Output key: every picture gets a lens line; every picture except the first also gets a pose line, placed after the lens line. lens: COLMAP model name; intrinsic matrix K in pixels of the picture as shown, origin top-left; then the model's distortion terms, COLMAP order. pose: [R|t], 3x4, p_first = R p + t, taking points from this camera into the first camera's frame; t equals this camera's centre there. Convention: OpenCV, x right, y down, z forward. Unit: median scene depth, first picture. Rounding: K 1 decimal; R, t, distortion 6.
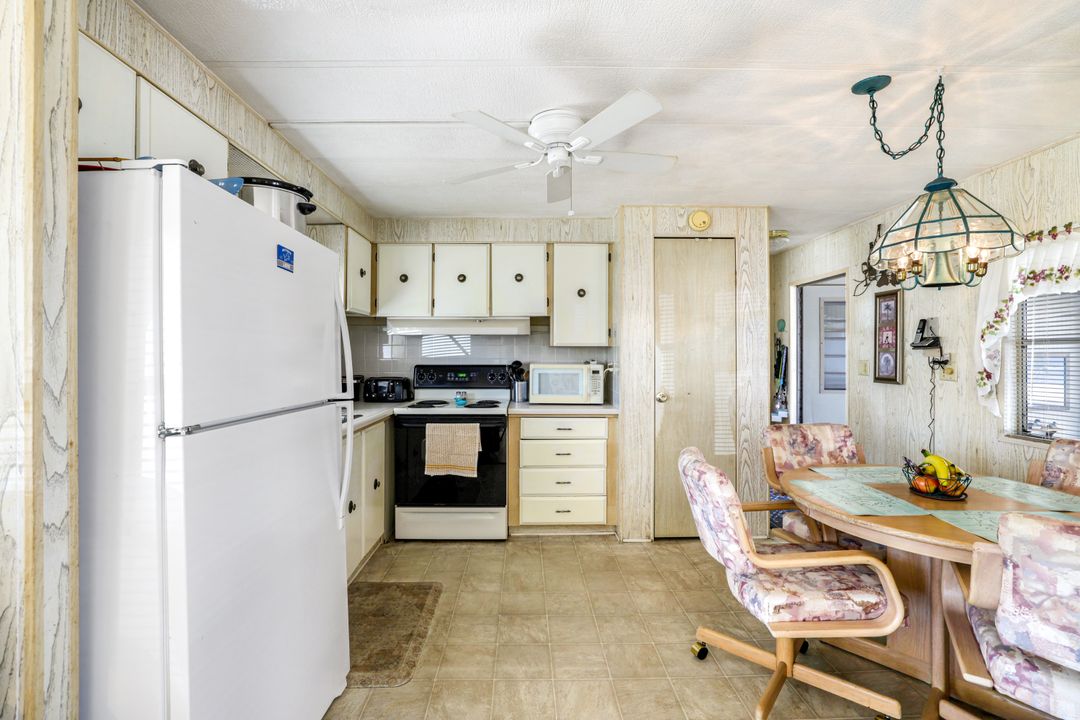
lens RADIAL K [[496.9, 0, 534.0], [0, 496.9, 351.8], [0, 0, 1]] dist [-0.032908, 0.000013]
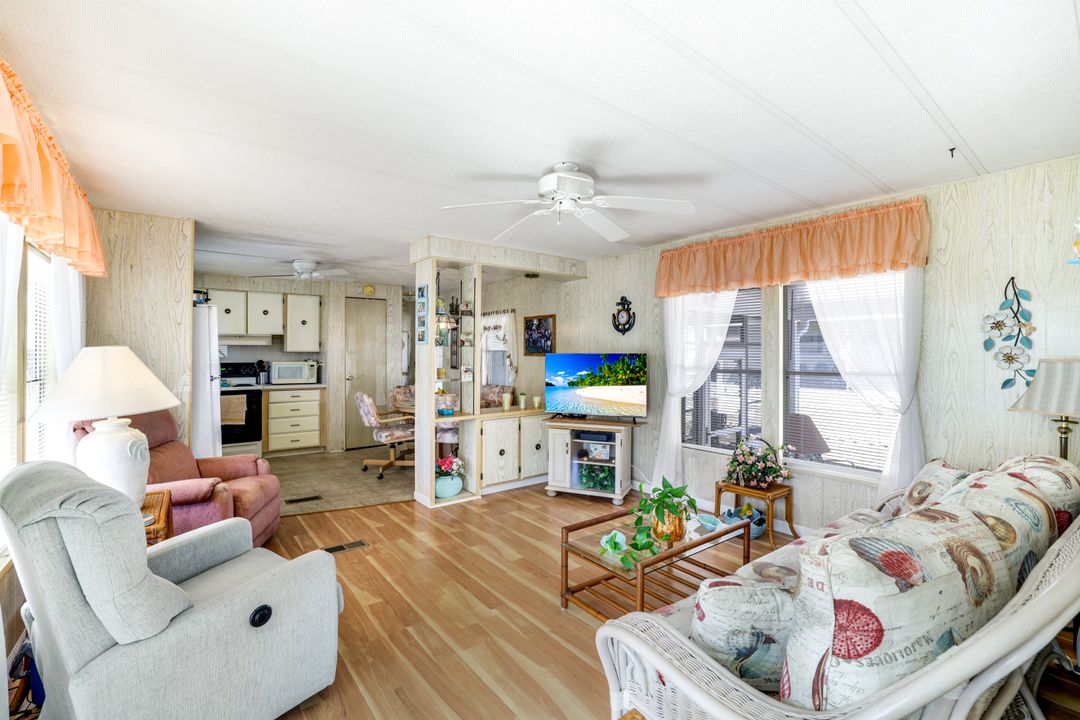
lens RADIAL K [[496.9, 0, 537.6], [0, 496.9, 352.5], [0, 0, 1]] dist [-0.032908, 0.000013]
pose [[0.818574, 0.000040, 0.574401, -0.258400], [-0.000938, 0.999999, 0.001267, -0.012466], [-0.574400, -0.001575, 0.818573, -1.039473]]
